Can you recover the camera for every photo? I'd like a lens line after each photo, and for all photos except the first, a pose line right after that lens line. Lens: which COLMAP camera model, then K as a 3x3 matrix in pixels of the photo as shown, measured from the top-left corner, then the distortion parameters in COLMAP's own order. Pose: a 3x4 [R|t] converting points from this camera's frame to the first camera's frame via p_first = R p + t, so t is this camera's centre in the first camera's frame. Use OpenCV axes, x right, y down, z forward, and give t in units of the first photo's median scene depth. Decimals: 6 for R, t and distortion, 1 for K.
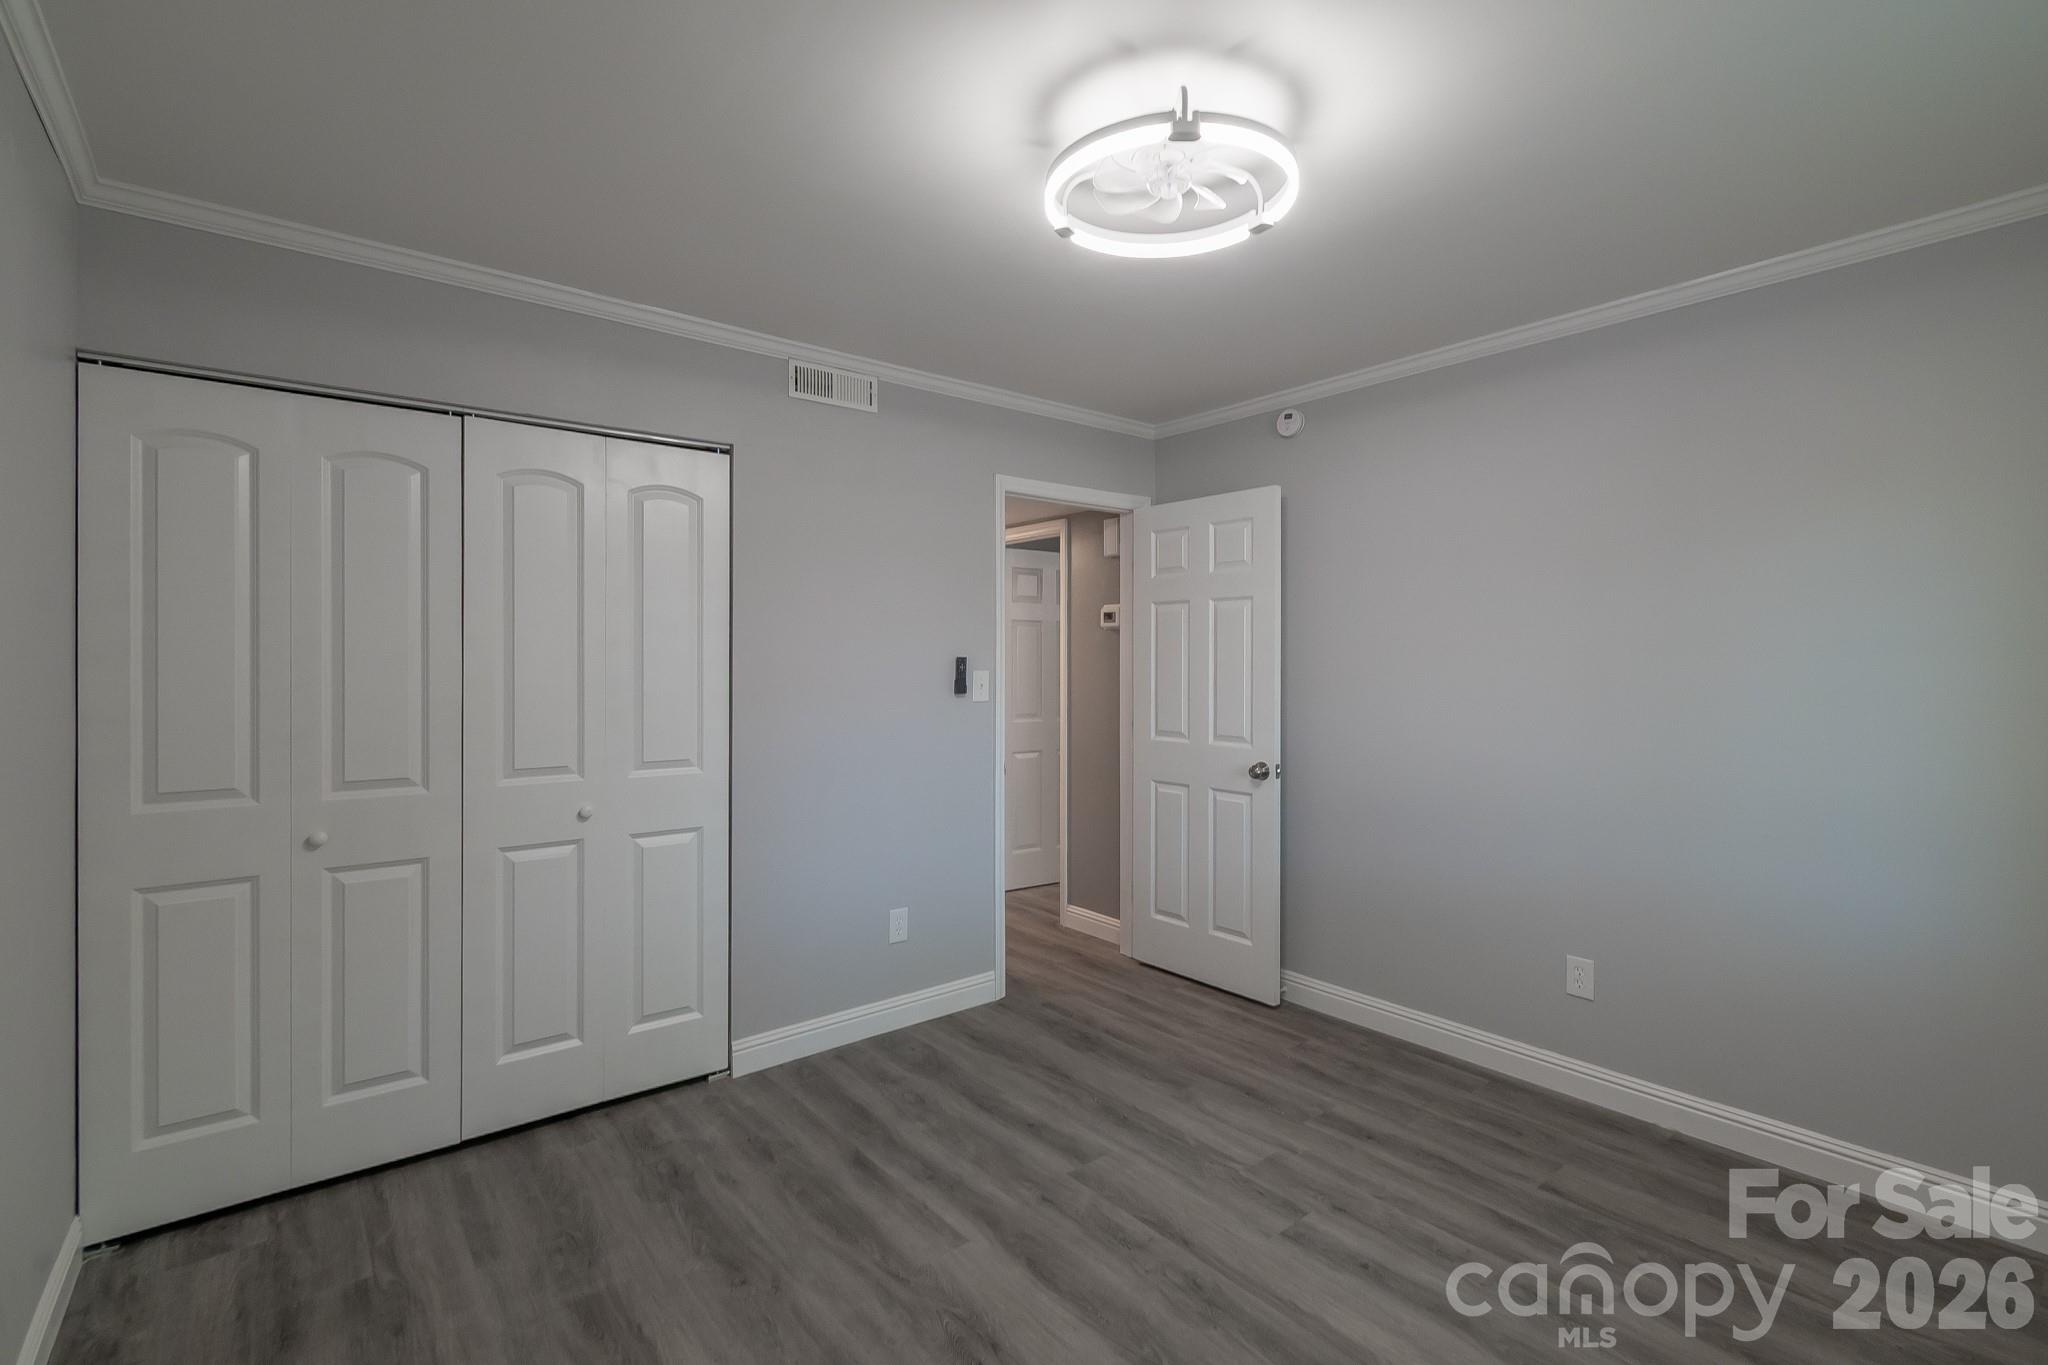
lens RADIAL K [[922.9, 0, 1040.3], [0, 922.9, 690.5], [0, 0, 1]] dist [0.000630, -0.000201]
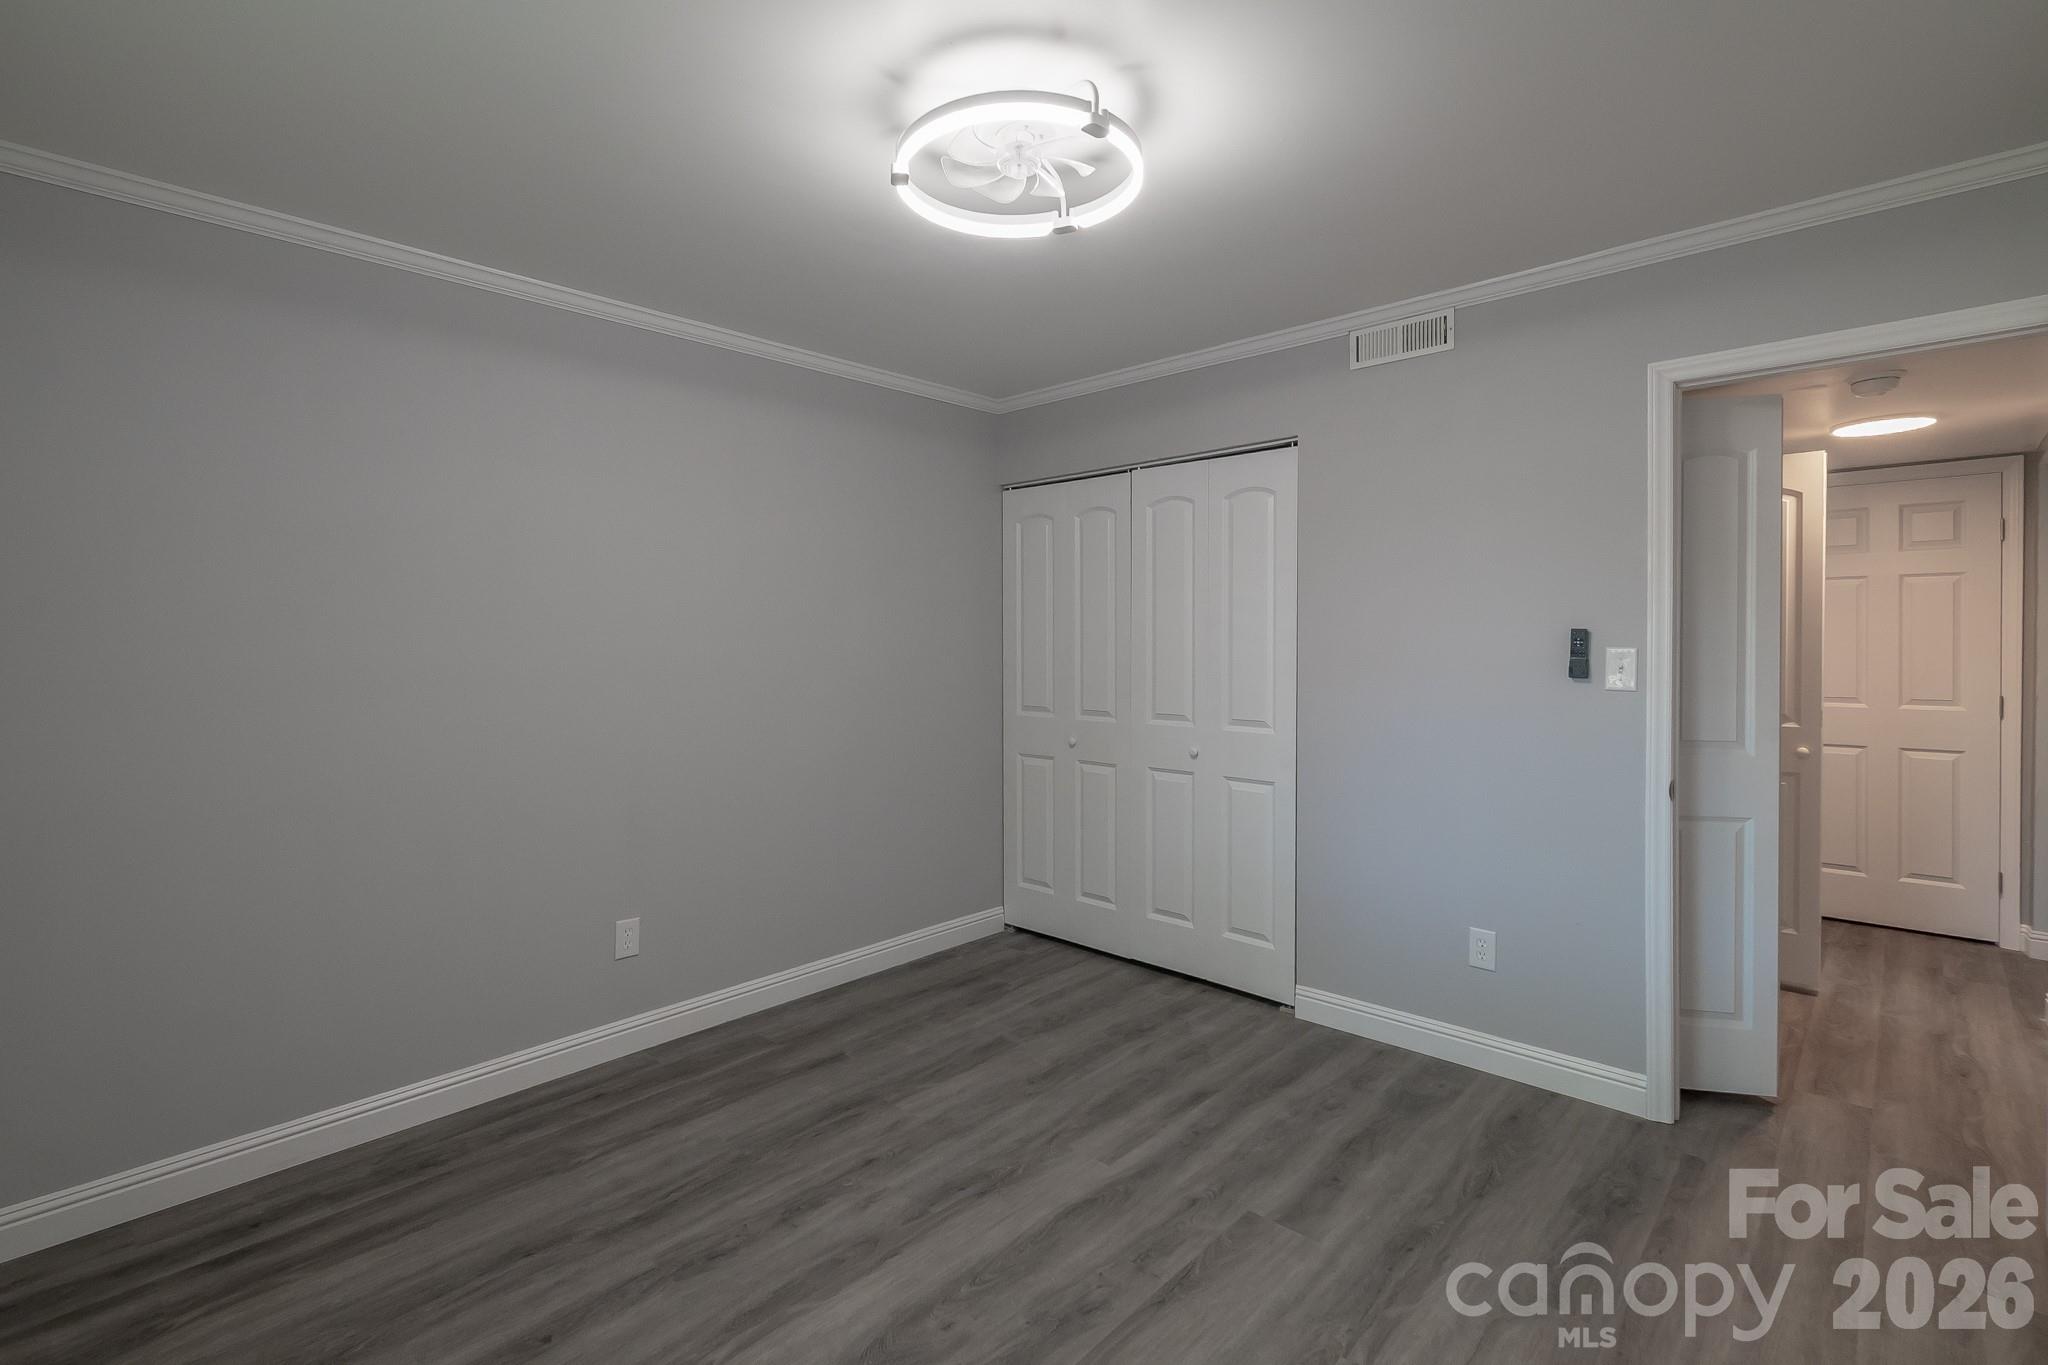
lens RADIAL K [[936.9, 0, 1029.6], [0, 936.9, 676.2], [0, 0, 1]] dist [0.000806, -0.000667]
pose [[0.134459, 0.040184, -0.990104, 0.841253], [-0.025042, 0.998996, 0.037144, -0.020134], [0.990603, 0.019800, 0.135330, 0.630956]]
